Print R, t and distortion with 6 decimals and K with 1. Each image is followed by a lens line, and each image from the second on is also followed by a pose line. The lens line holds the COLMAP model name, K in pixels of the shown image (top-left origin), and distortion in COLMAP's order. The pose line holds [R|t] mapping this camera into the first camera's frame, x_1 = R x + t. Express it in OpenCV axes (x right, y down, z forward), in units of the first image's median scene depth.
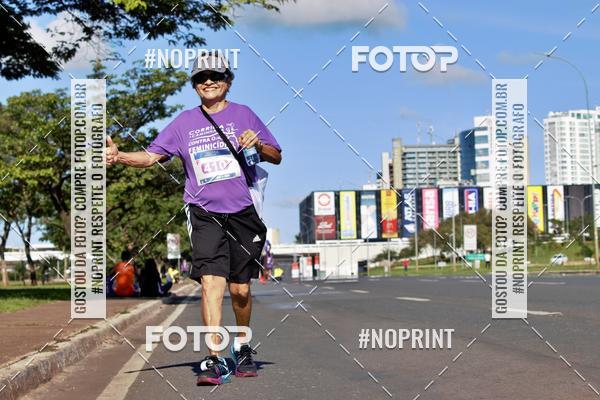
lens RADIAL K [[1787.6, 0, 301.3], [0, 1787.6, 198.9], [0, 0, 1]] dist [-0.294375, 0.644126]
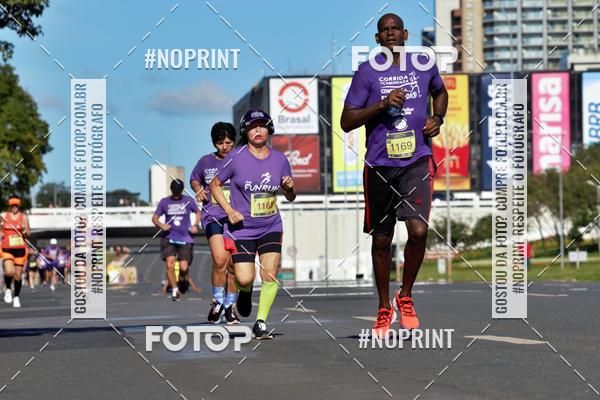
lens RADIAL K [[3737.2, 0, 300.1], [0, 3737.2, 200.1], [0, 0, 1]] dist [0.801310, 14.708515]
pose [[0.999899, 0.011152, 0.008802, 0.006975], [-0.011365, 0.999636, 0.024456, 0.003161], [-0.008526, -0.024554, 0.999662, 0.133751]]
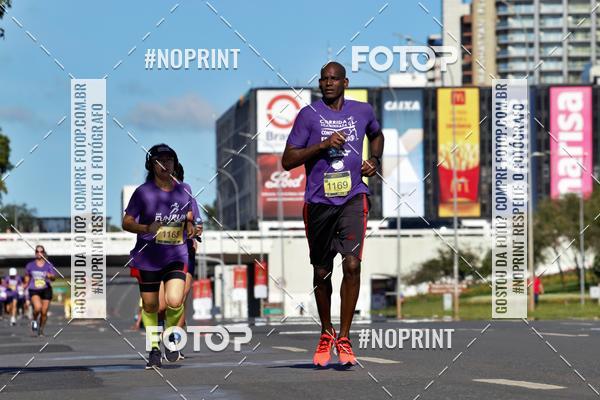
lens RADIAL K [[4285.8, 0, 300.0], [0, 4285.8, 200.5], [0, 0, 1]] dist [0.948486, 40.225400]
pose [[0.999757, 0.019885, 0.009509, 0.008119], [-0.020060, 0.999625, 0.018623, 0.002360], [-0.009135, -0.018809, 0.999781, 0.111214]]
